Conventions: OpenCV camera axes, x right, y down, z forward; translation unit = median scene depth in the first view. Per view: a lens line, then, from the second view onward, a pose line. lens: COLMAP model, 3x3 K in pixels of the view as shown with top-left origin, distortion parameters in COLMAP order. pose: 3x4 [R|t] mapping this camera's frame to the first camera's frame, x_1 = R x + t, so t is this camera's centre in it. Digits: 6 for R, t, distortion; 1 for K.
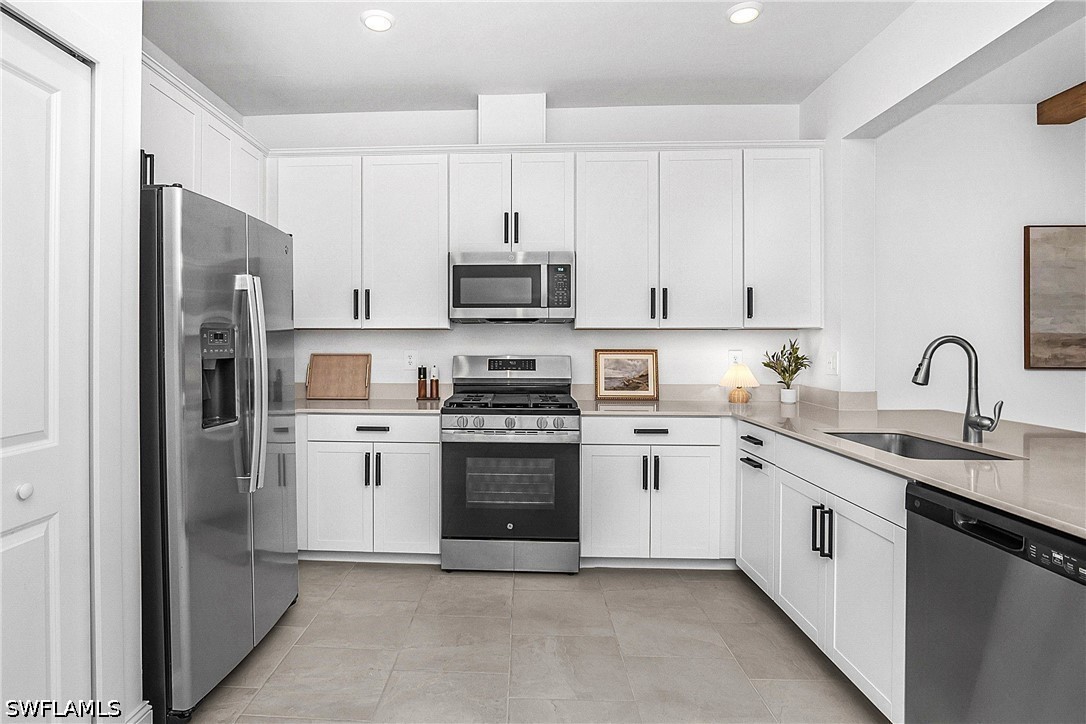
lens RADIAL K [[579.7, 0, 496.0], [0, 579.7, 344.2], [0, 0, 1]] dist [-0.021224, 0.000578]
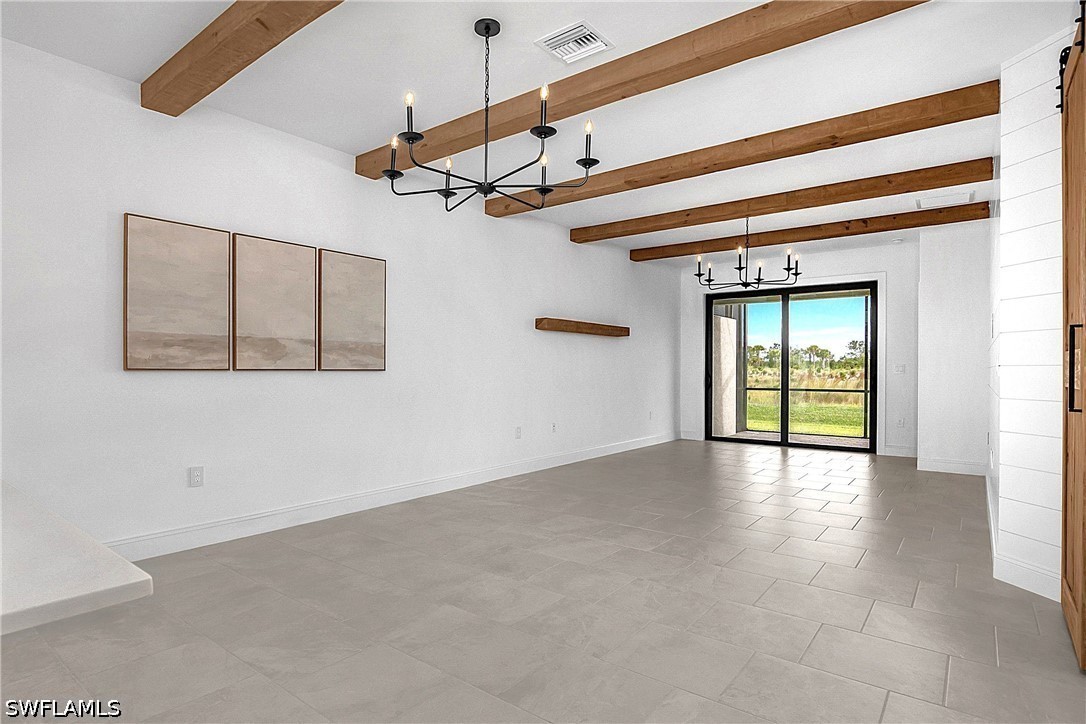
lens RADIAL K [[593.9, 0, 517.7], [0, 593.9, 365.0], [0, 0, 1]] dist [-0.021759, 0.000122]
pose [[0.578677, 0.005488, 0.815539, 0.555649], [-0.003314, 0.999985, -0.004378, 0.038054], [-0.815550, -0.000169, 0.578686, -0.055278]]
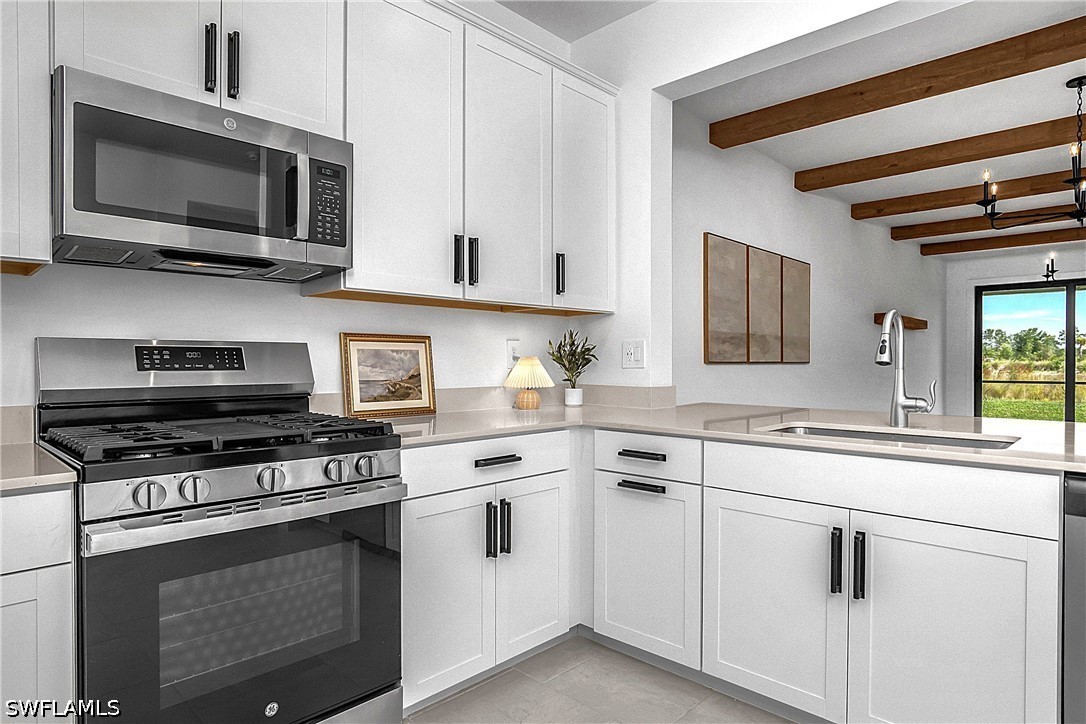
lens RADIAL K [[616.8, 0, 539.5], [0, 616.8, 362.9], [0, 0, 1]] dist [-0.023024, 0.002273]
pose [[0.660613, -0.003568, 0.750718, -0.172701], [0.000517, 0.999991, 0.004297, 0.039207], [-0.750726, -0.002450, 0.660609, 0.478935]]
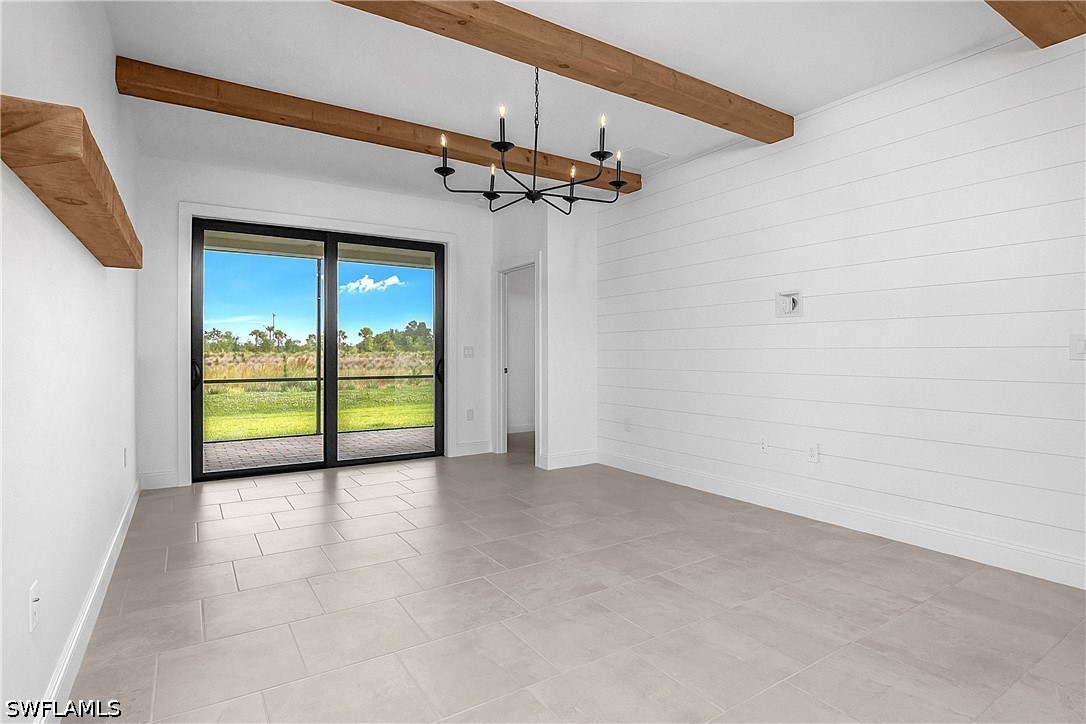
lens RADIAL K [[542.6, 0, 542.8], [0, 542.6, 350.7], [0, 0, 1]] dist [-0.035861, 0.000047]
pose [[-0.581681, 0.003370, 0.813410, 1.687559], [0.000639, 0.999993, -0.003687, 0.040385], [-0.813417, -0.001625, -0.581679, 0.897997]]
